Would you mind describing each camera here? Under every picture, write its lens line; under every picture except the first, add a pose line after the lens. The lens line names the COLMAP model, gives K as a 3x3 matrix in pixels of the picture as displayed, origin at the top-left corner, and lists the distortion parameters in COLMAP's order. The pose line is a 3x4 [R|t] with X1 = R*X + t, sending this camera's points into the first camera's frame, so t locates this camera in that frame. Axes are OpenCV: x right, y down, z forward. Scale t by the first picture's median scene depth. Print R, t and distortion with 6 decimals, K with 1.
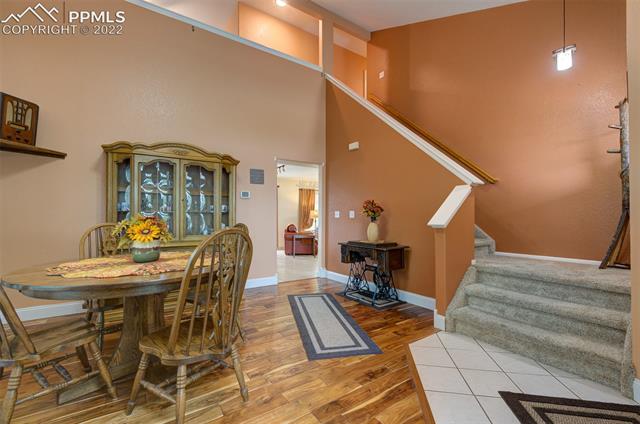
lens RADIAL K [[270.7, 0, 321.0], [0, 270.7, 213.4], [0, 0, 1]] dist [-0.000401, 0.000003]
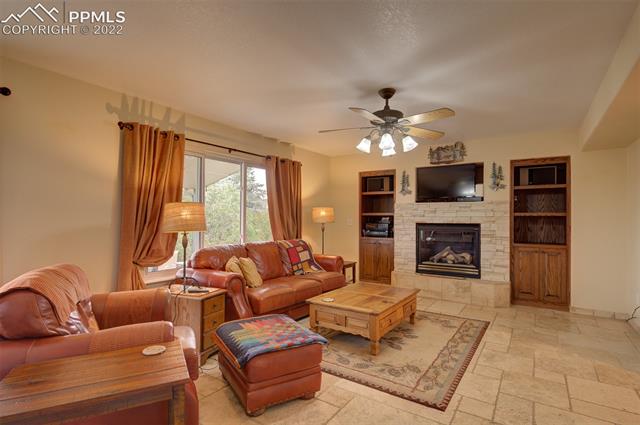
lens RADIAL K [[325.8, 0, 320.7], [0, 325.8, 211.2], [0, 0, 1]] dist [0.001453, 0.000095]
pose [[0.923810, 0.011218, 0.382687, -0.019452], [-0.007624, 0.999911, -0.010908, -0.001019], [-0.382775, 0.007160, 0.923814, 0.618483]]
